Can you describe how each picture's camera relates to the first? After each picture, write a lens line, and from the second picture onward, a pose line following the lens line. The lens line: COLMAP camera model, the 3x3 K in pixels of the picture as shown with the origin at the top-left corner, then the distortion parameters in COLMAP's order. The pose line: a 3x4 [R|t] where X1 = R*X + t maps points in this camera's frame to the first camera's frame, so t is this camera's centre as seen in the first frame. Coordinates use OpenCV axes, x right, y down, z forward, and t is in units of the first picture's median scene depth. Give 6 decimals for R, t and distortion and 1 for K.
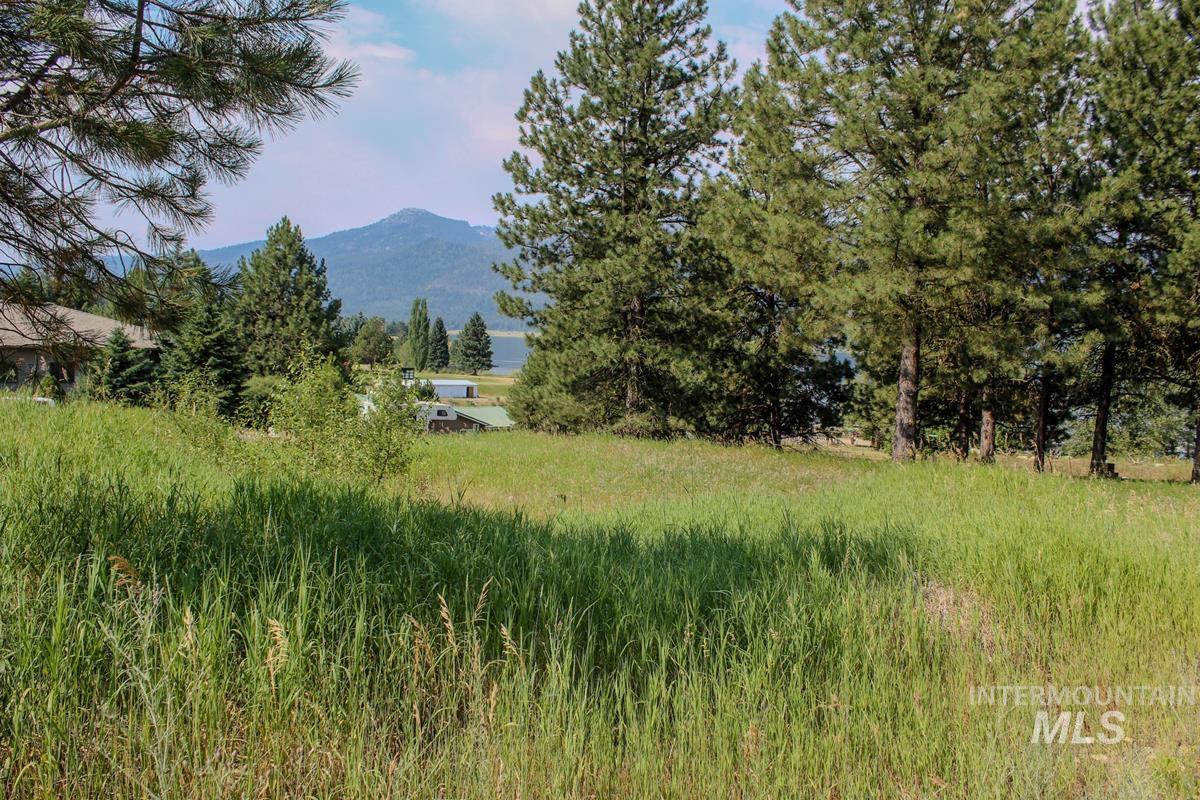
lens RADIAL K [[1043.6, 0, 593.6], [0, 1043.6, 400.5], [0, 0, 1]] dist [-0.175894, 0.198152]
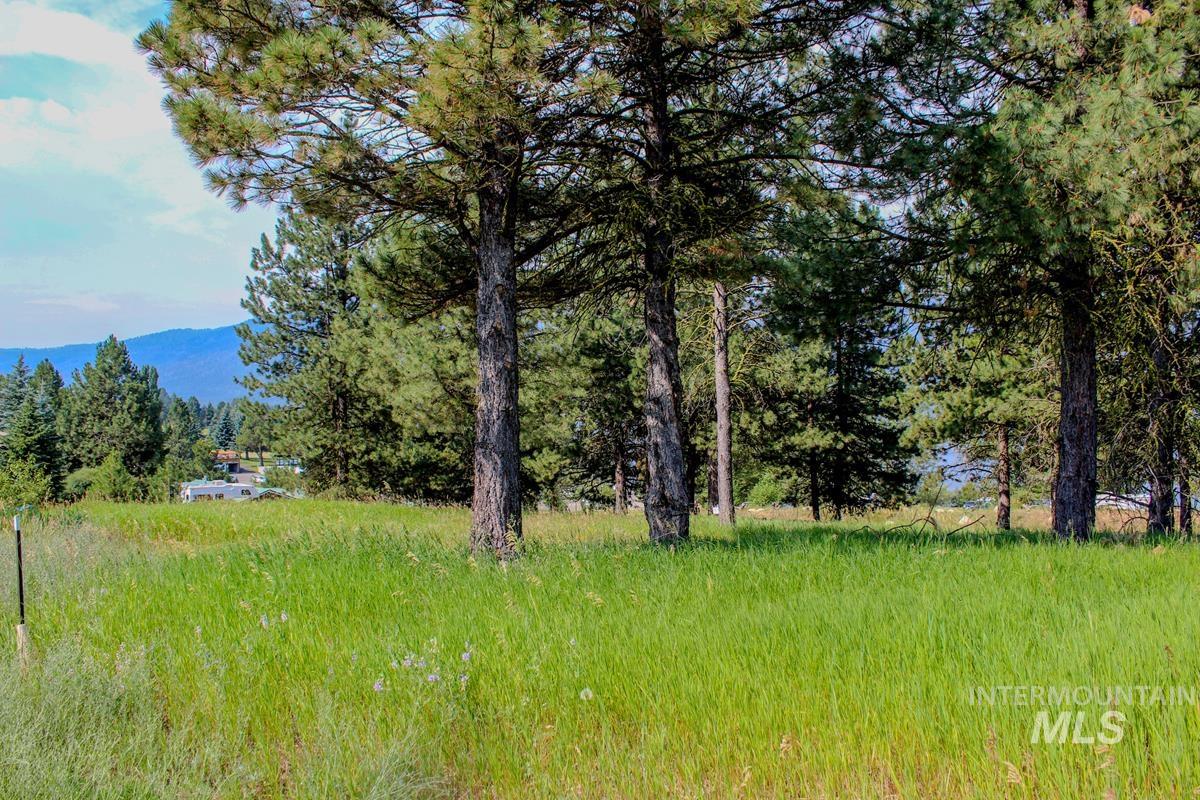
lens RADIAL K [[1043.6, 0, 593.6], [0, 1043.6, 400.5], [0, 0, 1]] dist [-0.175894, 0.198152]
pose [[0.996791, -0.035063, 0.071954, 0.229838], [0.040277, 0.996566, -0.072345, 0.010291], [-0.069170, 0.075011, 0.994781, -0.292800]]
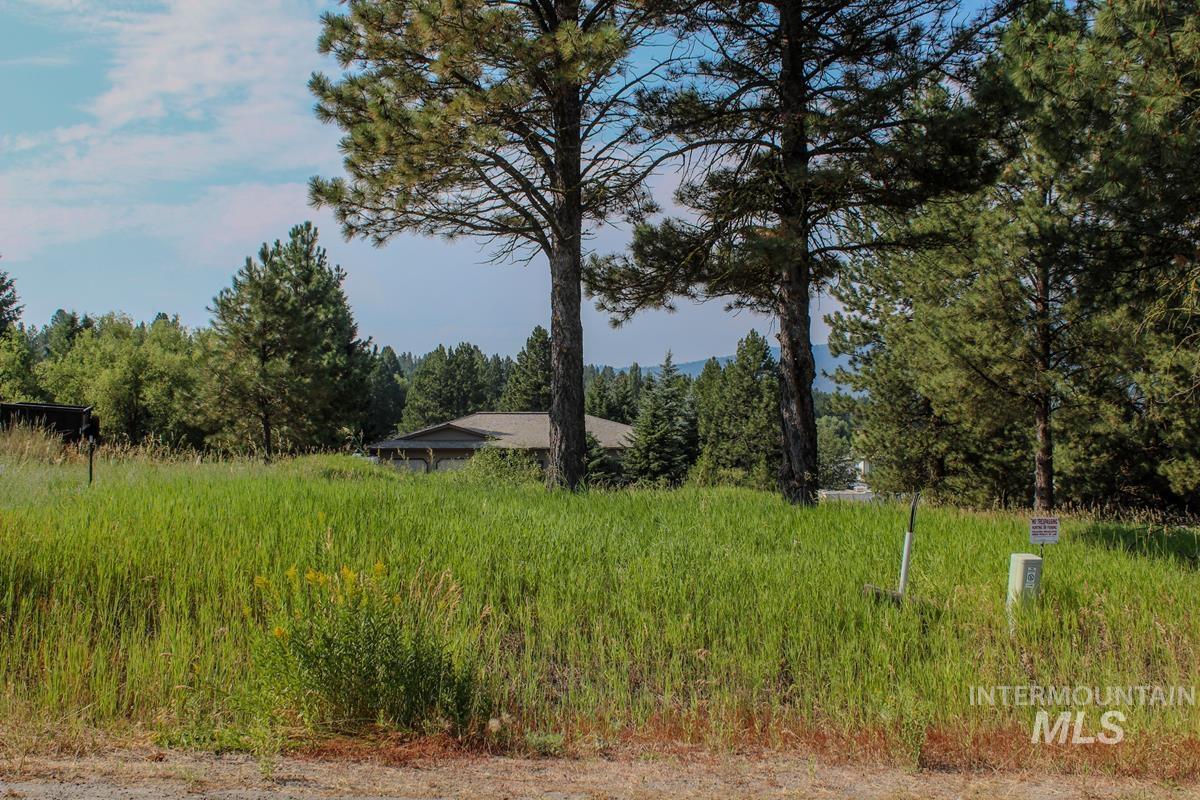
lens RADIAL K [[1294.0, 0, 600.0], [0, 1294.0, 400.0], [0, 0, 1]] dist [-0.003225, -0.003292]
pose [[0.825512, -0.047486, -0.562384, 0.470369], [-0.002168, 0.996180, -0.087298, 0.032706], [0.564381, 0.073285, 0.822255, -0.356026]]
